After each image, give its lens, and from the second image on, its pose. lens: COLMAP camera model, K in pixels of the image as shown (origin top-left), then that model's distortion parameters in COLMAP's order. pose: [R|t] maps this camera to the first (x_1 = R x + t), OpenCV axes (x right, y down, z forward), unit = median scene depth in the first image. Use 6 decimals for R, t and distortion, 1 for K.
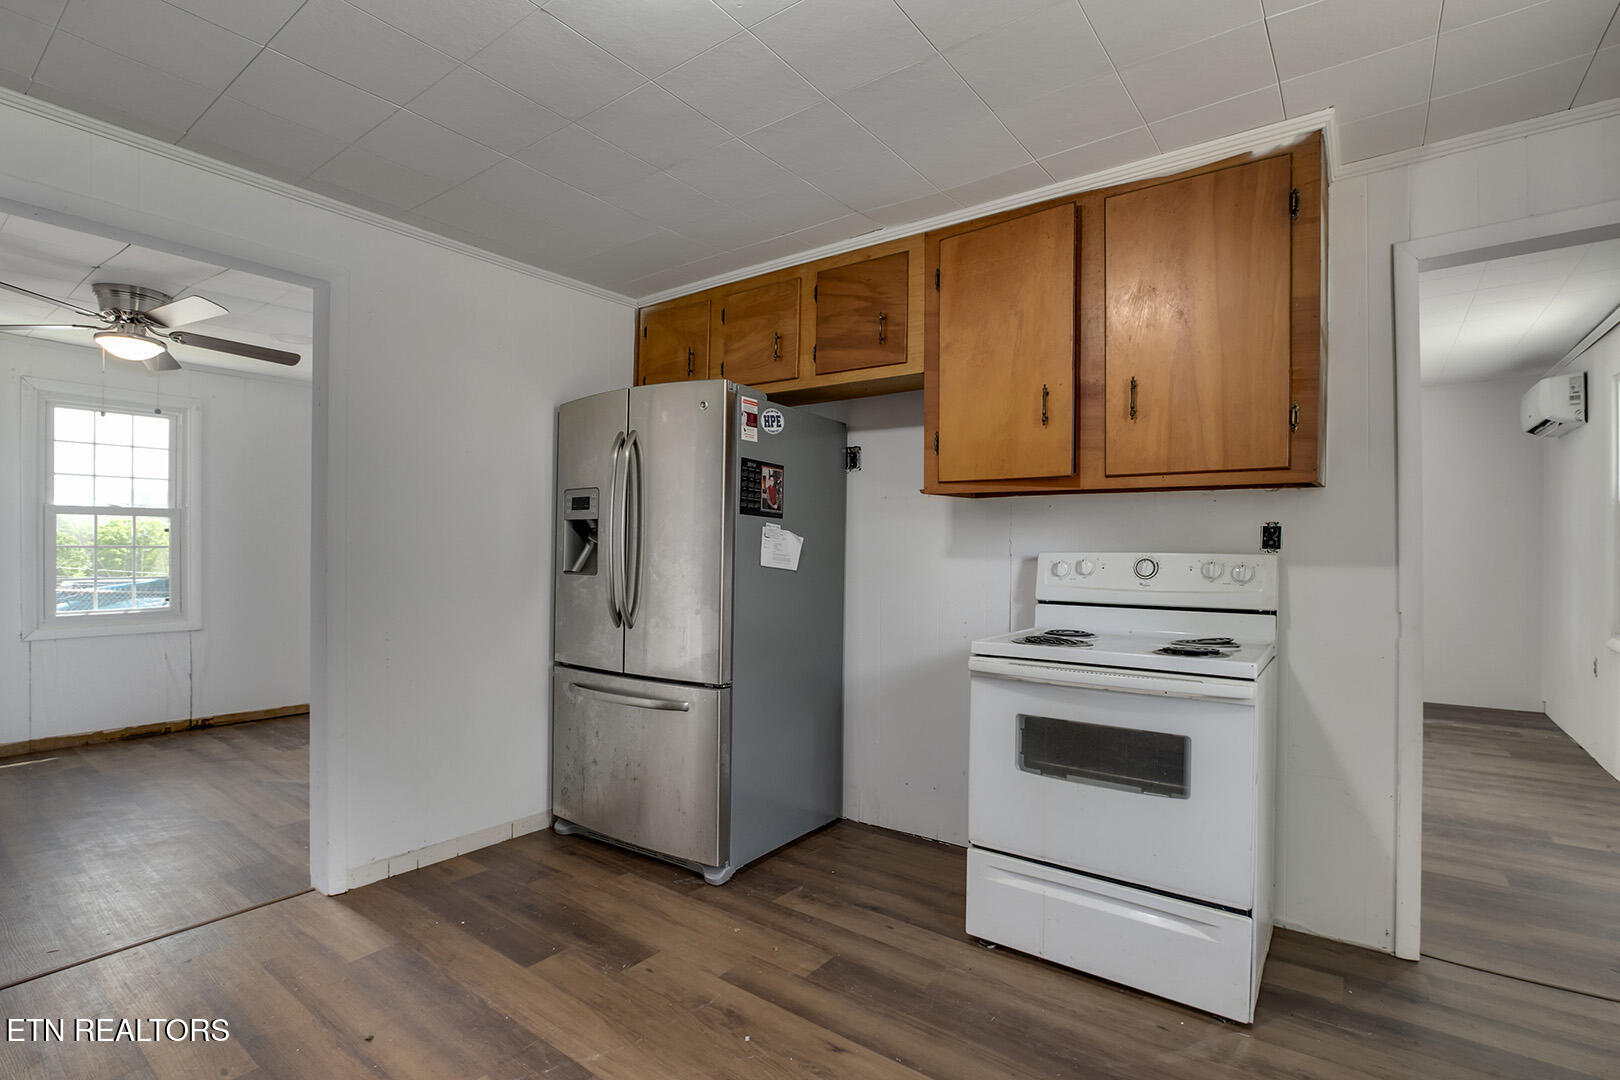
lens RADIAL K [[753.0, 0, 814.1], [0, 753.0, 548.8], [0, 0, 1]] dist [-0.025992, 0.001131]
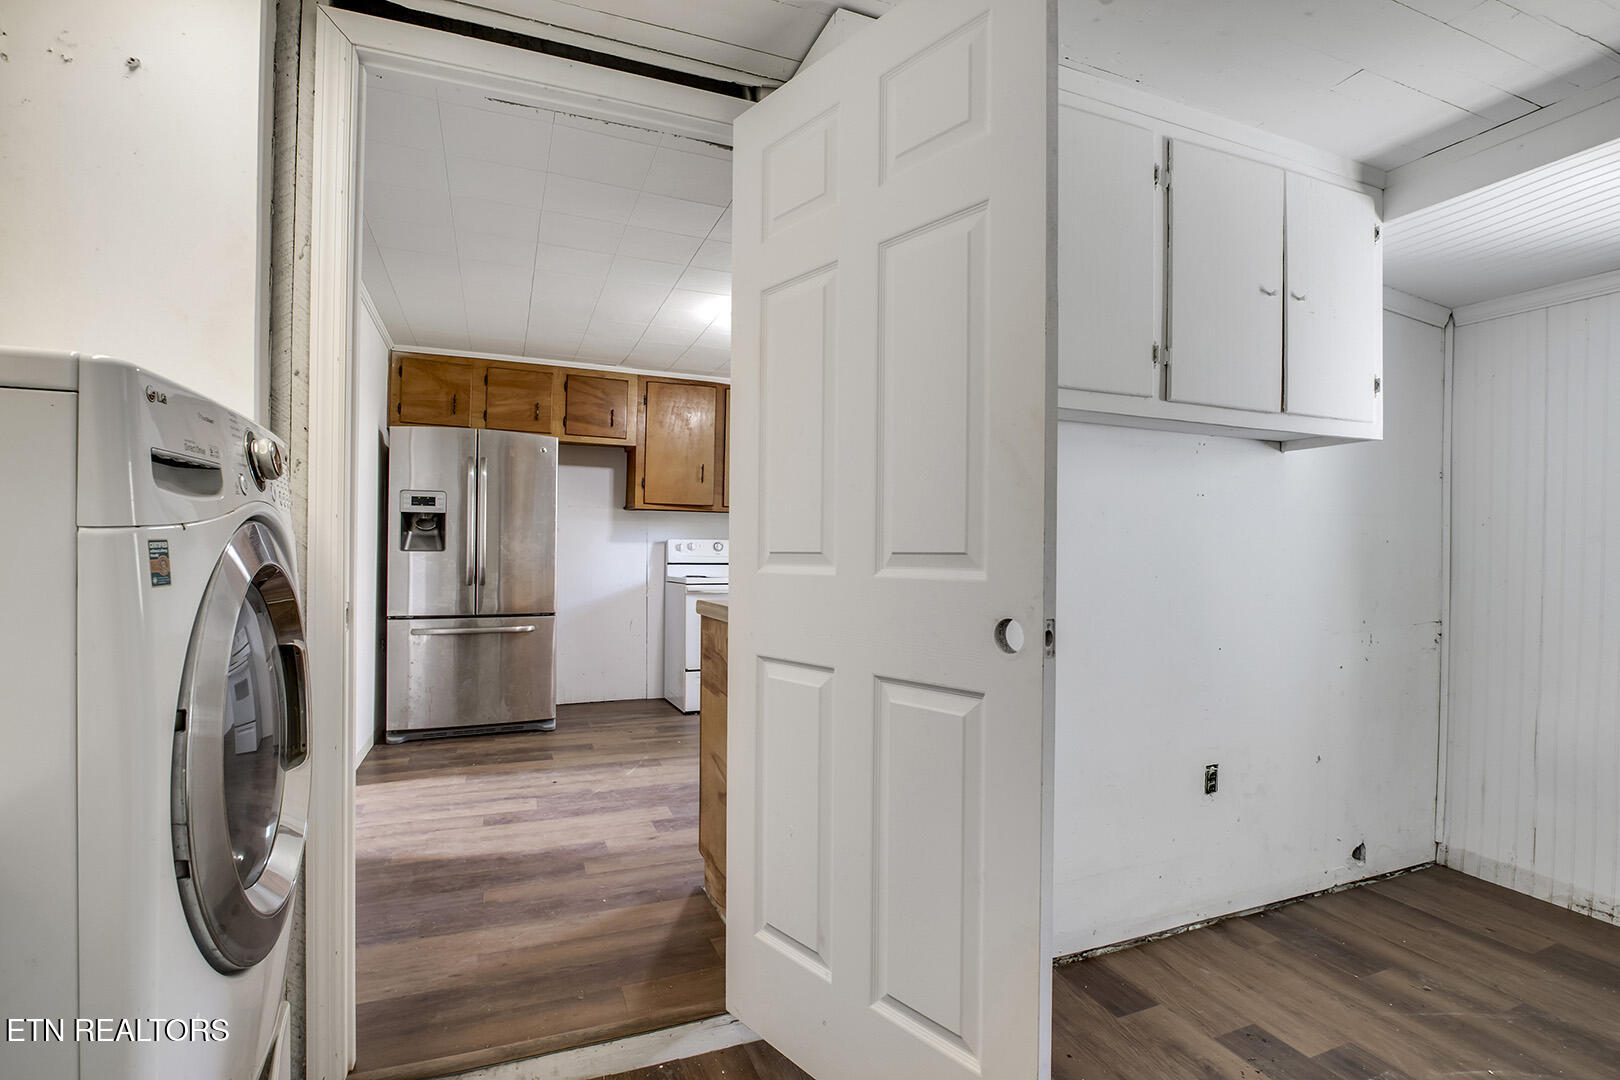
lens RADIAL K [[753.0, 0, 814.1], [0, 753.0, 548.8], [0, 0, 1]] dist [-0.025992, 0.001131]
pose [[0.509604, 0.001935, 0.860407, -1.250820], [-0.004084, 0.999992, 0.000170, 0.028107], [-0.860399, -0.003600, 0.509608, -0.379051]]
